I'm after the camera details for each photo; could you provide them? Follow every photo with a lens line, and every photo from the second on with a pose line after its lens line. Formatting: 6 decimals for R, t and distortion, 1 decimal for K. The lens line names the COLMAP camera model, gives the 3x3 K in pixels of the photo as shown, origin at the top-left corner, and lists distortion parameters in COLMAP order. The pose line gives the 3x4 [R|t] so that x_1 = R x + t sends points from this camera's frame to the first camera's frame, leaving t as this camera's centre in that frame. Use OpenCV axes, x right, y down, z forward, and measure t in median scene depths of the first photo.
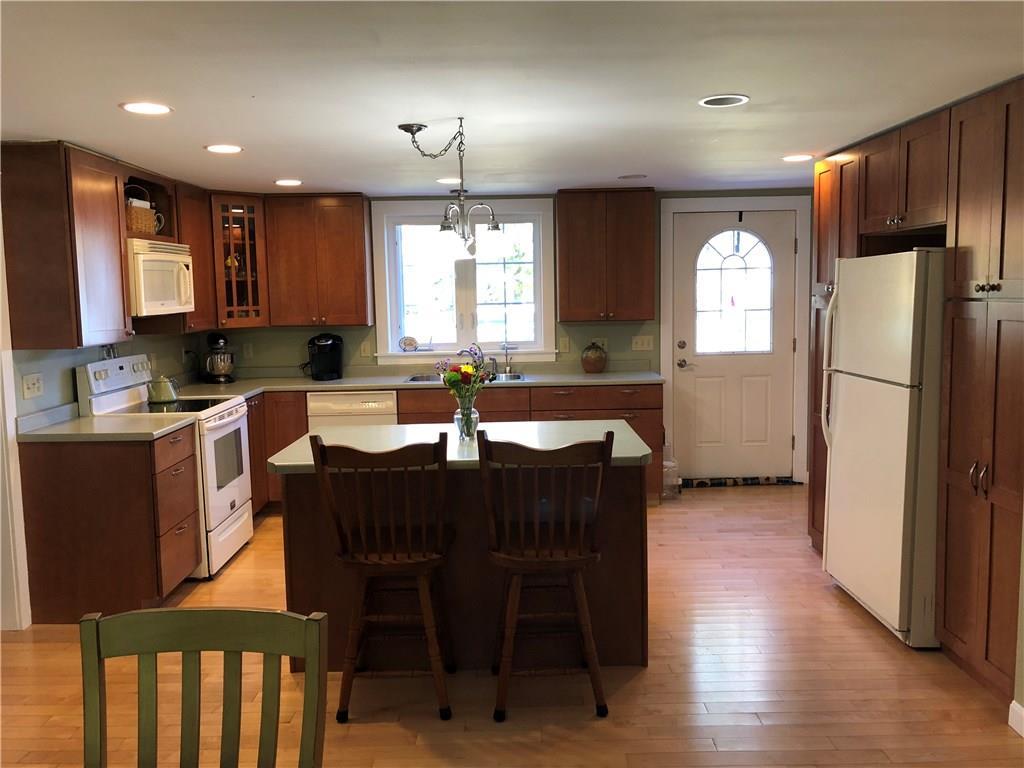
lens RADIAL K [[830.3, 0, 512.0], [0, 830.3, 384.0], [0, 0, 1]] dist [0.049926, -0.001540]
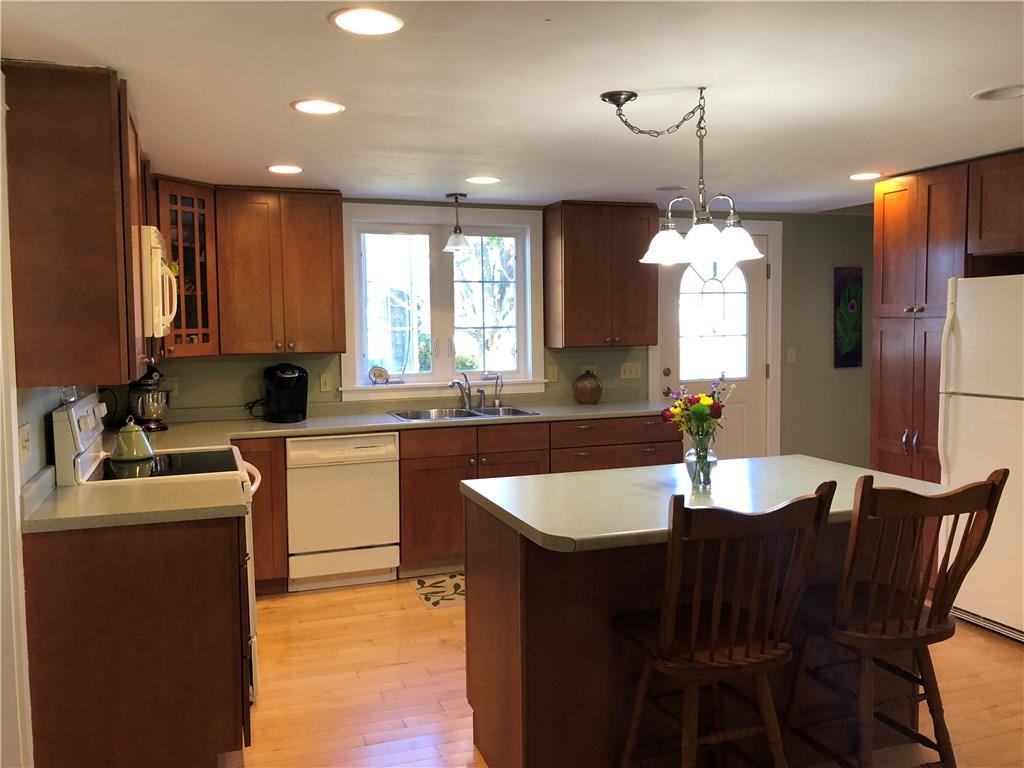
lens RADIAL K [[830.3, 0, 512.0], [0, 830.3, 384.0], [0, 0, 1]] dist [0.049926, -0.001540]
pose [[0.941402, -0.018418, 0.336784, -0.292117], [0.032290, 0.998843, -0.035634, -0.005689], [-0.335738, 0.044421, 0.940907, 0.178542]]
